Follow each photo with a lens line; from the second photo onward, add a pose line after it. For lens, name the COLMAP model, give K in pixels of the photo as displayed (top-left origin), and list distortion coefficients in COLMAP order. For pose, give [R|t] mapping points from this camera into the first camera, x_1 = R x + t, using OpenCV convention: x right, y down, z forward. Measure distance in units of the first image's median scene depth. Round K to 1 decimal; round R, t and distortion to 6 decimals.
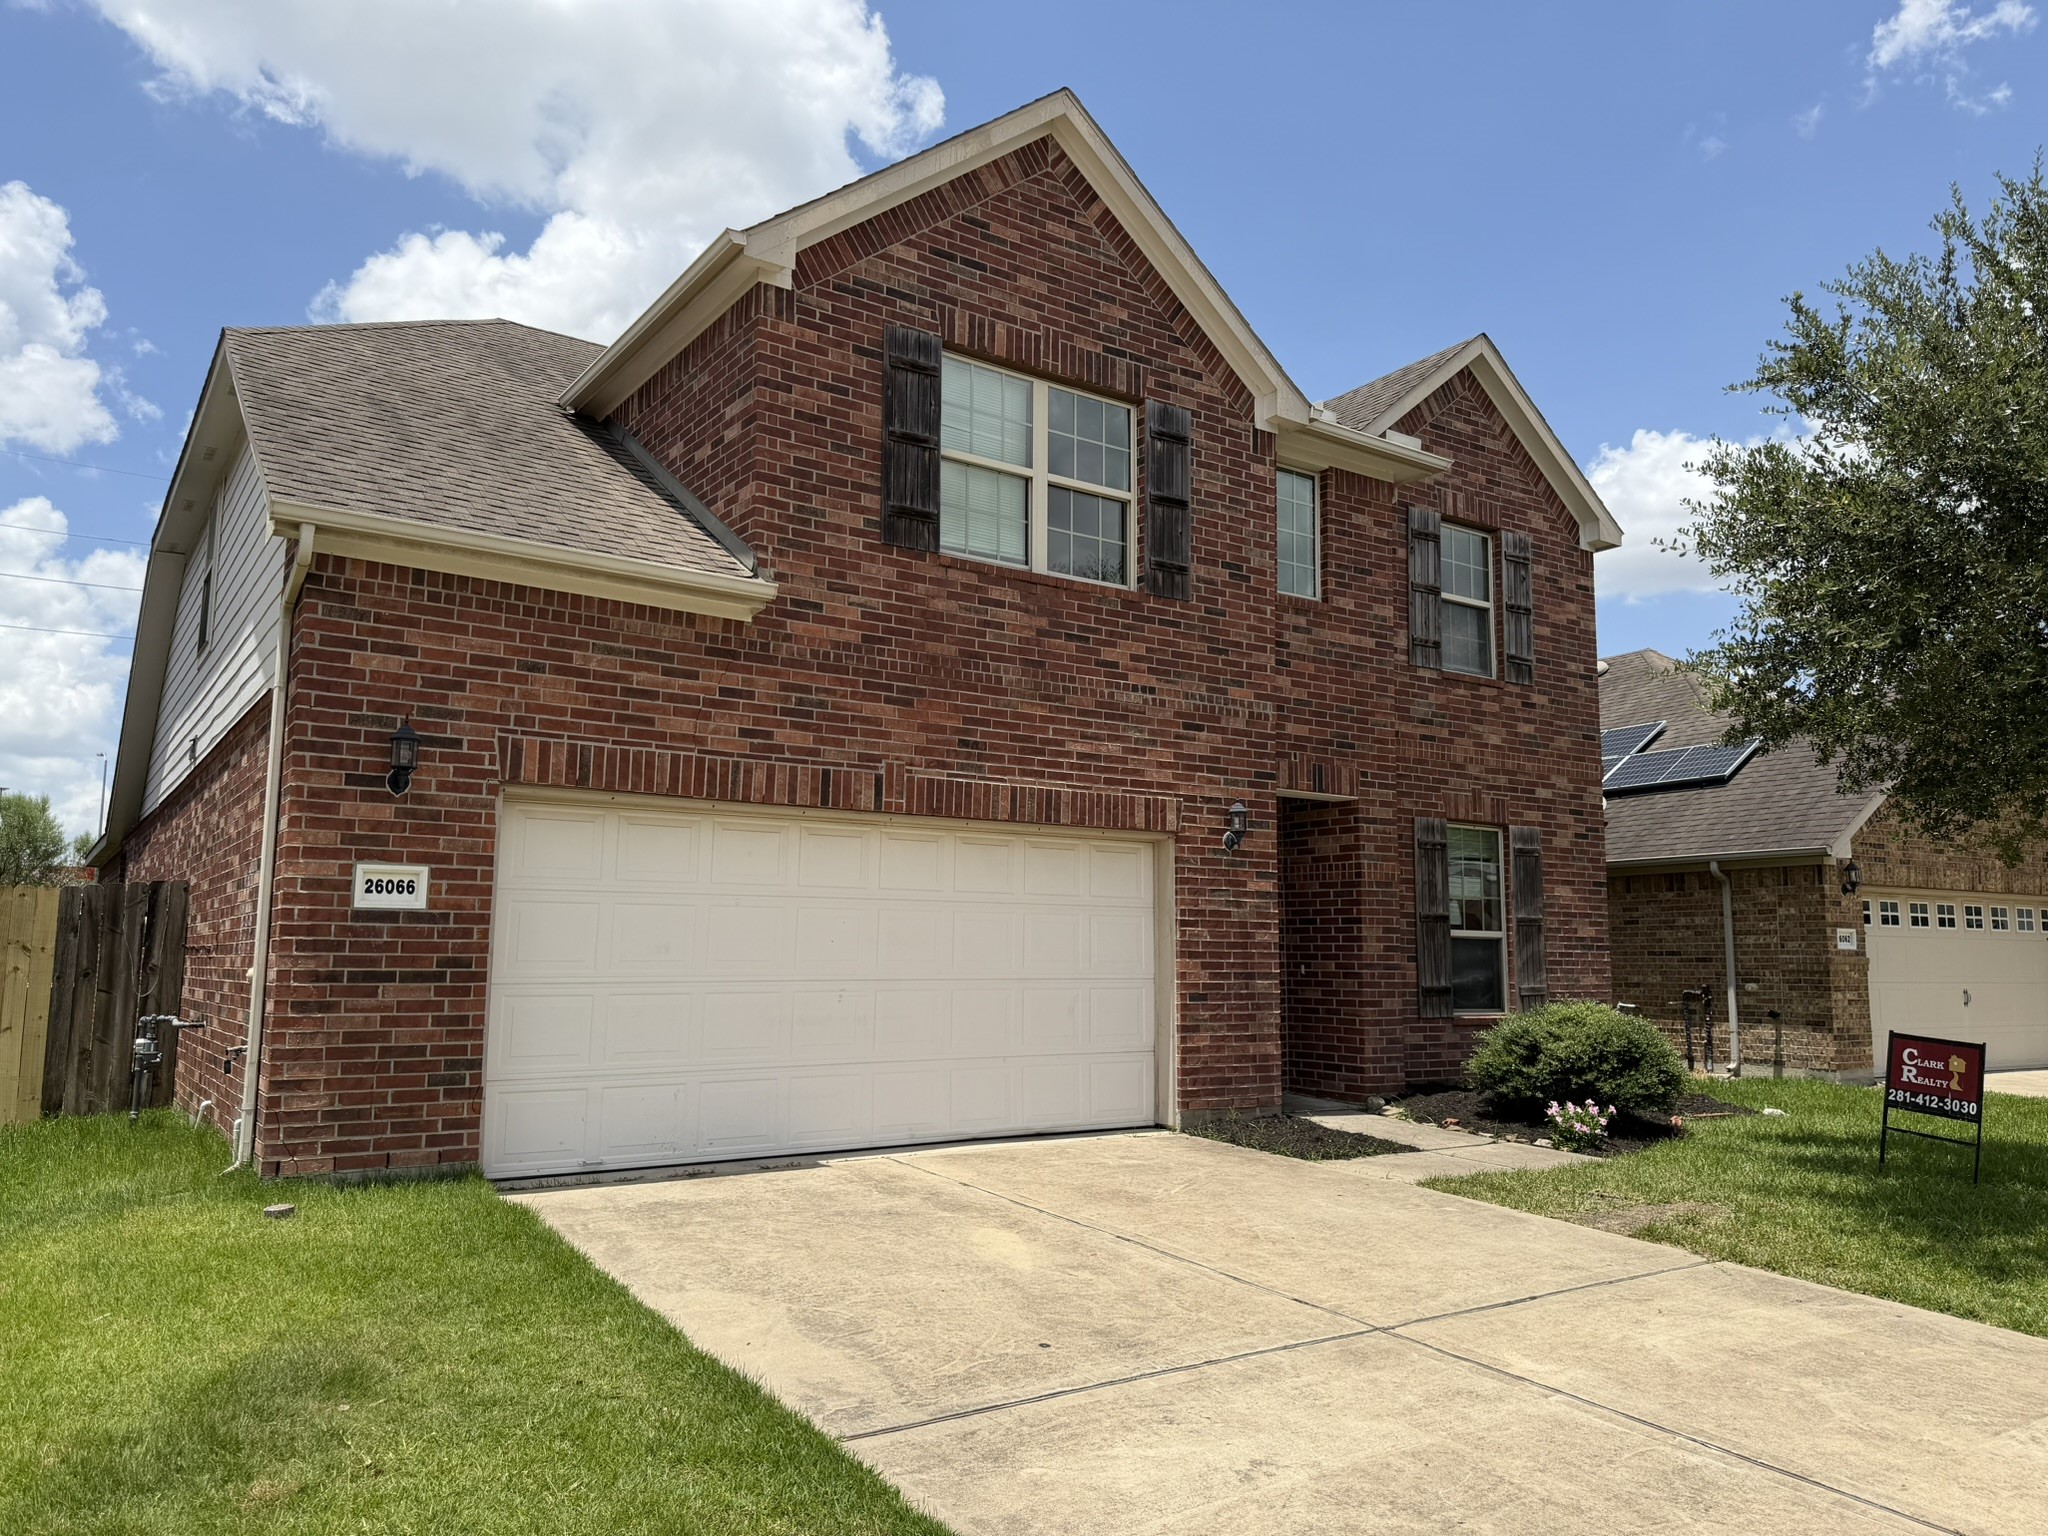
lens RADIAL K [[1430.8, 0, 1034.1], [0, 1430.8, 768.8], [0, 0, 1]] dist [0.122084, -0.176273]
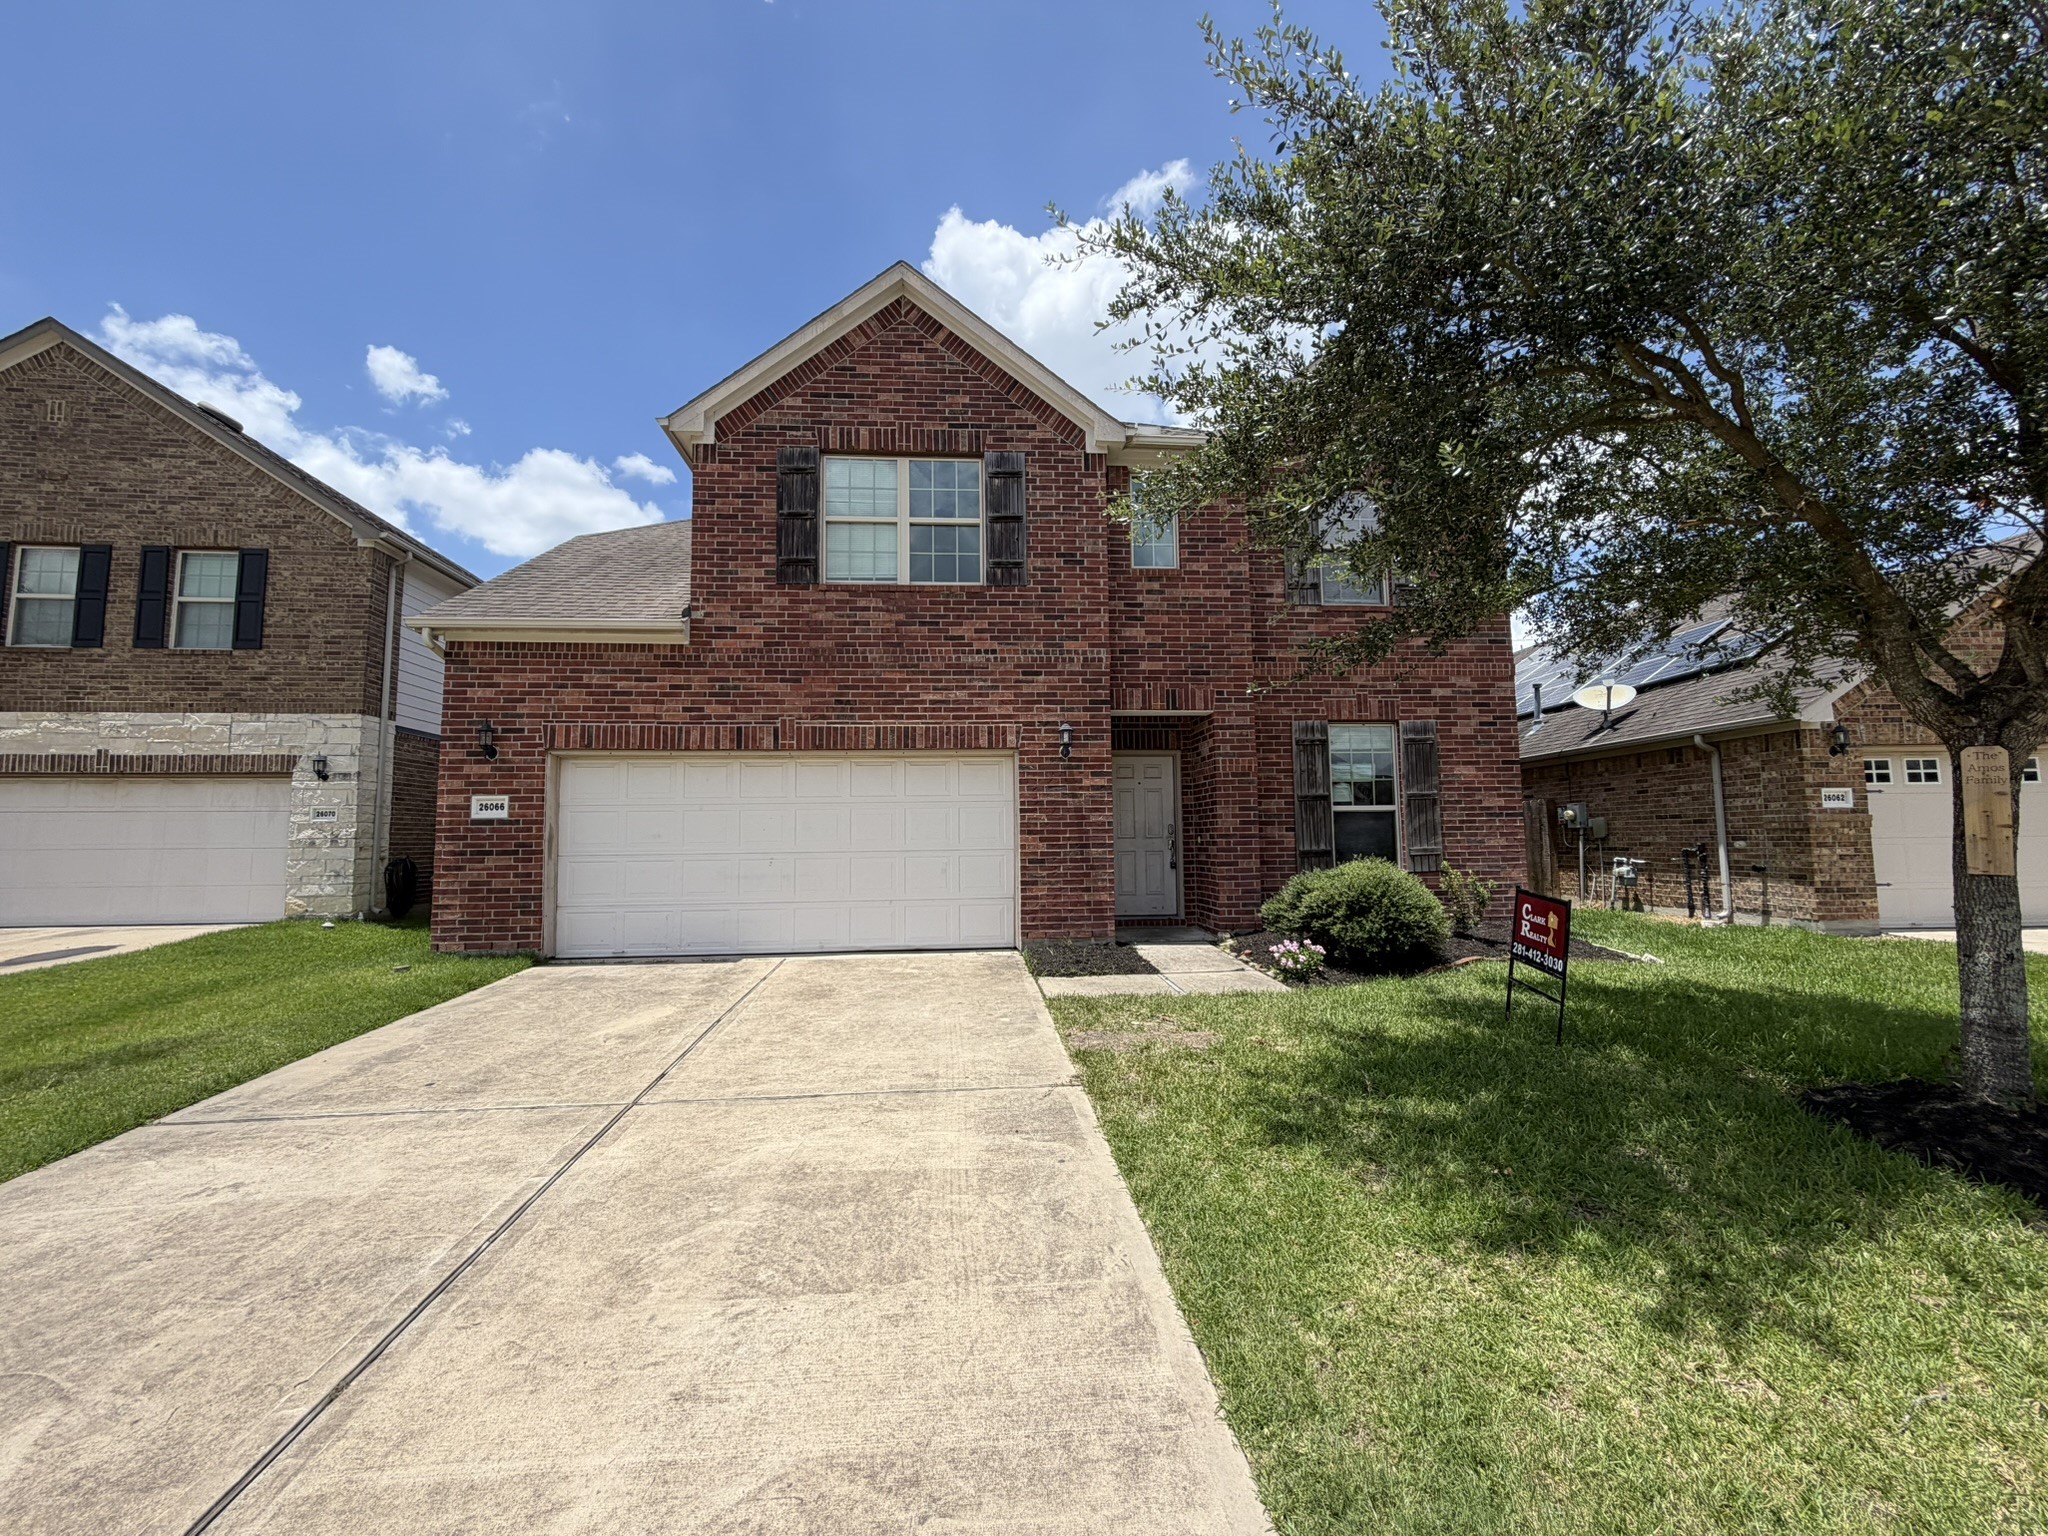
lens RADIAL K [[814.9, 0, 1017.7], [0, 814.9, 769.6], [0, 0, 1]] dist [0.000186, 0.000175]
pose [[0.863254, -0.062881, -0.500837, 0.548514], [0.085847, 0.996045, 0.022913, 0.050991], [0.497416, -0.062775, 0.865238, 0.314253]]
